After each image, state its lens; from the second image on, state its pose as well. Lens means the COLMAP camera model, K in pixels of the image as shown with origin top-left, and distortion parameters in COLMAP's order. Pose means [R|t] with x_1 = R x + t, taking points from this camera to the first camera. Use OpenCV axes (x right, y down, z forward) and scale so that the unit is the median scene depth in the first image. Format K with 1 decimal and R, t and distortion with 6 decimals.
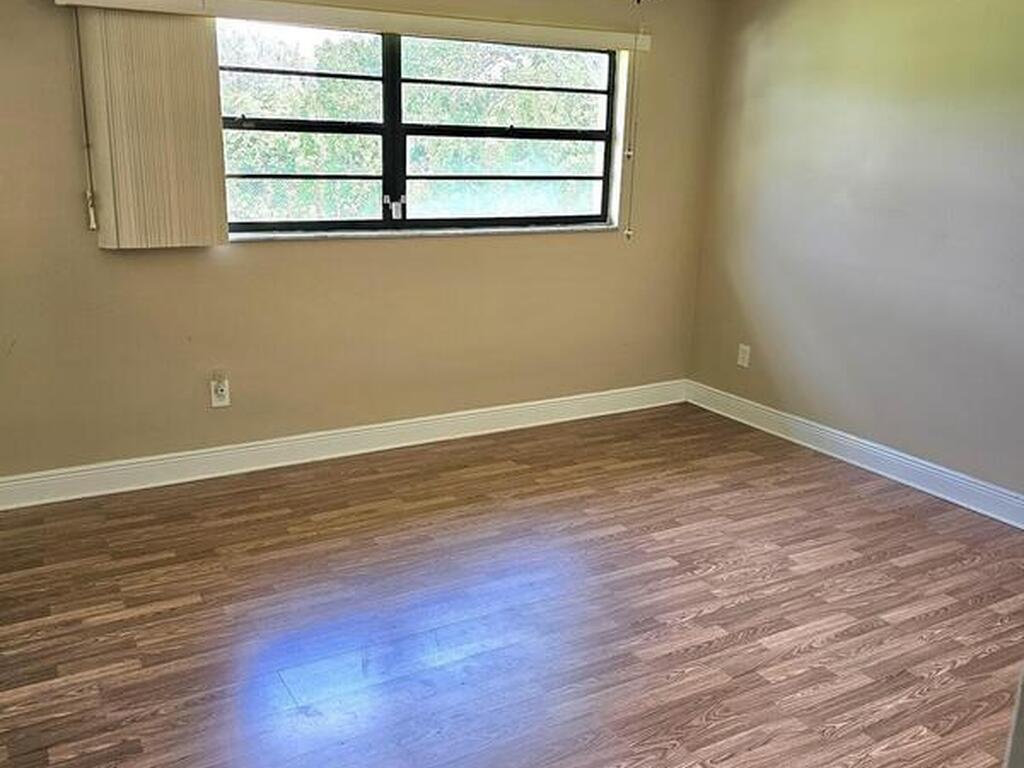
lens RADIAL K [[908.9, 0, 496.8], [0, 908.9, 383.6], [0, 0, 1]] dist [0.132110, -0.174150]
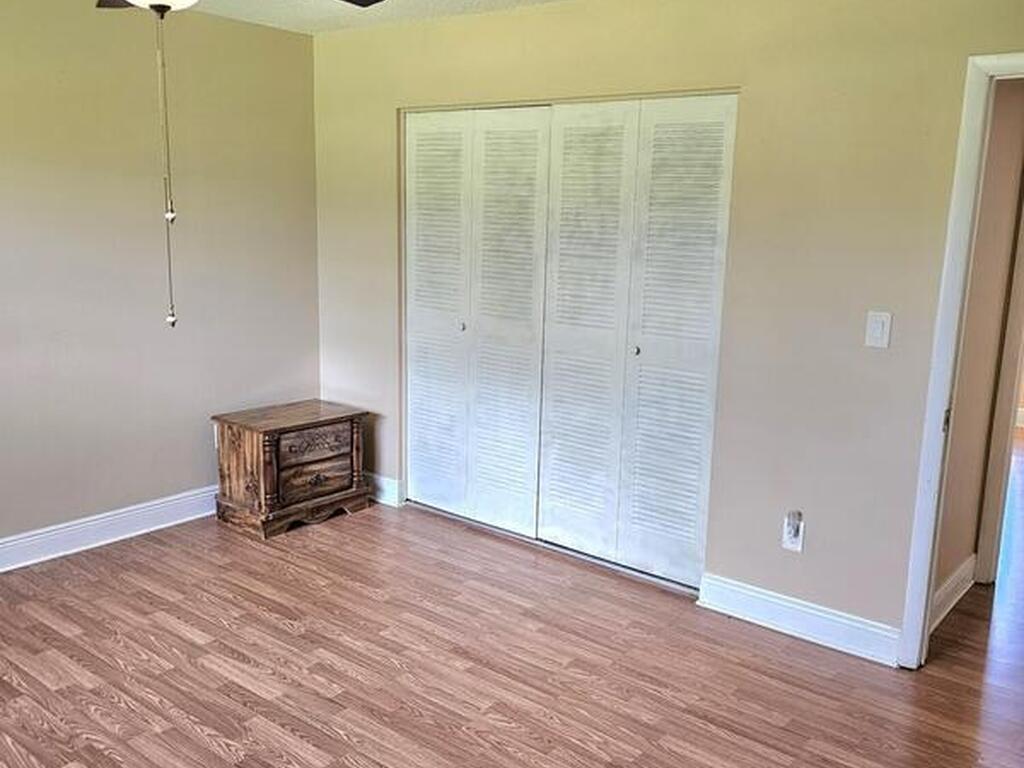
lens RADIAL K [[908.9, 0, 496.8], [0, 908.9, 383.6], [0, 0, 1]] dist [0.132110, -0.174150]
pose [[-0.353943, -0.203111, 0.912946, -0.611458], [0.212312, 0.933201, 0.289930, -0.260669], [-0.910850, 0.296448, -0.287177, 0.925453]]
